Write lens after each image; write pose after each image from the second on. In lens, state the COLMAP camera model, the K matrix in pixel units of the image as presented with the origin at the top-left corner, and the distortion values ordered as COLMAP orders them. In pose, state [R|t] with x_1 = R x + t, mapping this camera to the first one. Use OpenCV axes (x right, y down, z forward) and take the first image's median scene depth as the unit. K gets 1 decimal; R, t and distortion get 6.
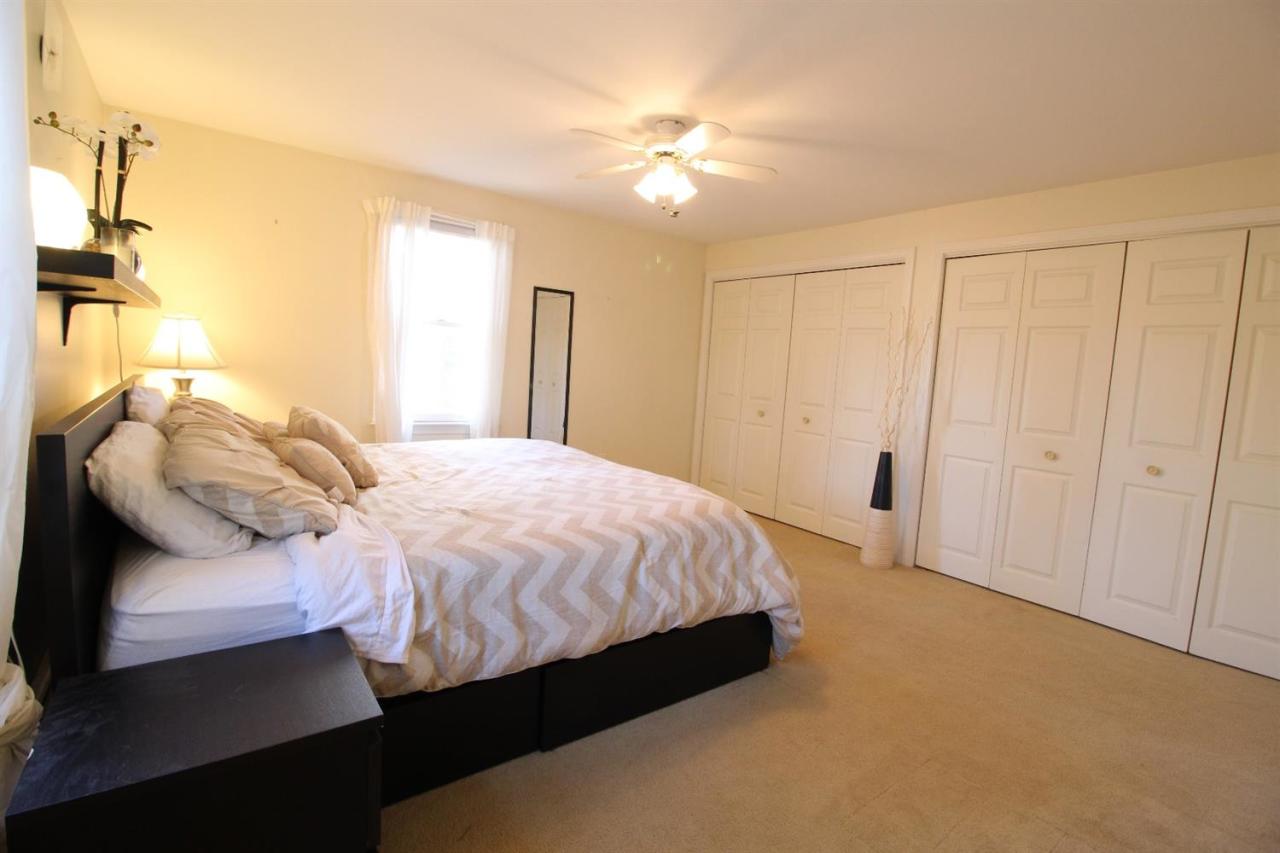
lens RADIAL K [[589.3, 0, 641.1], [0, 589.3, 421.2], [0, 0, 1]] dist [-0.015347, -0.001643]
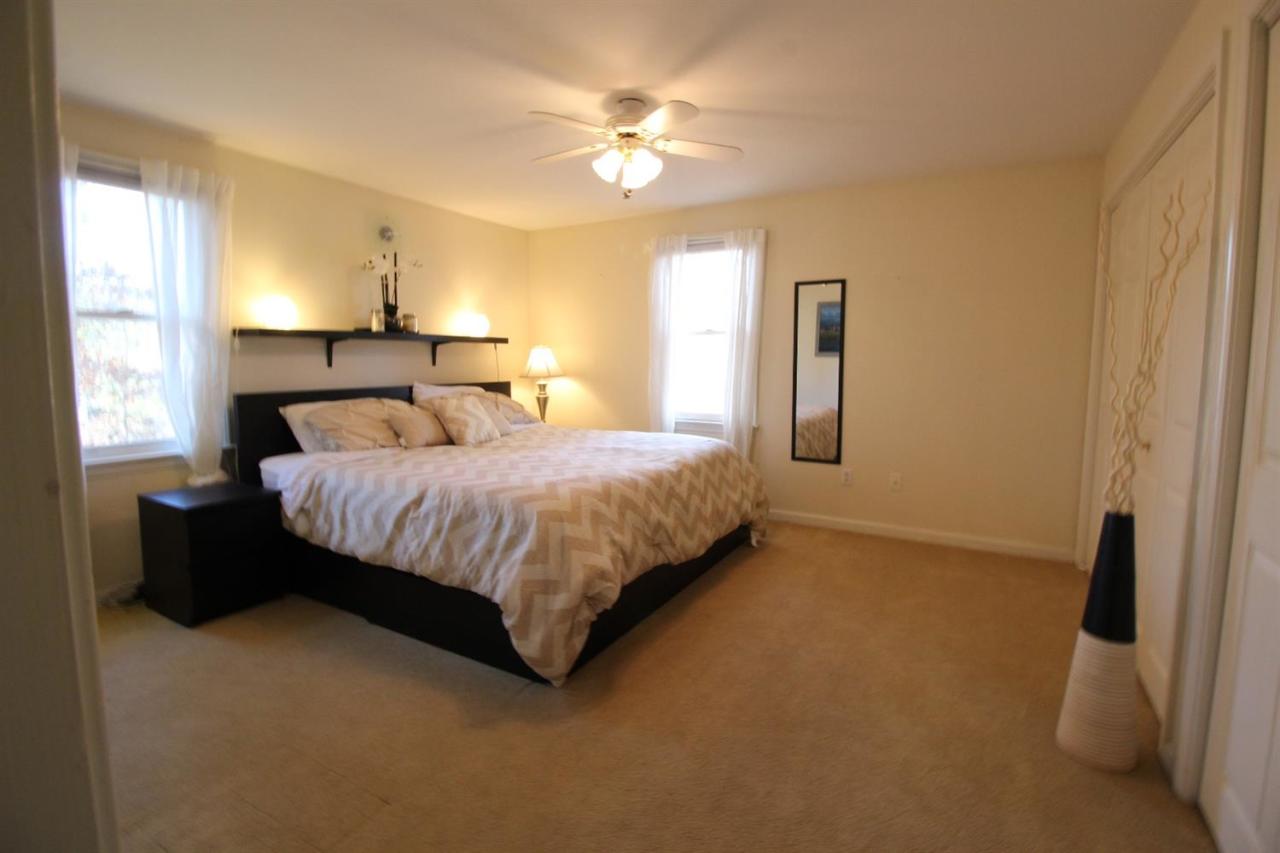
lens RADIAL K [[589.3, 0, 643.0], [0, 589.3, 421.5], [0, 0, 1]] dist [-0.015347, -0.001643]
pose [[0.396385, 0.032298, -0.917516, 1.203256], [-0.063333, 0.997962, 0.007769, 0.003109], [0.915897, 0.055029, 0.397623, 0.842150]]
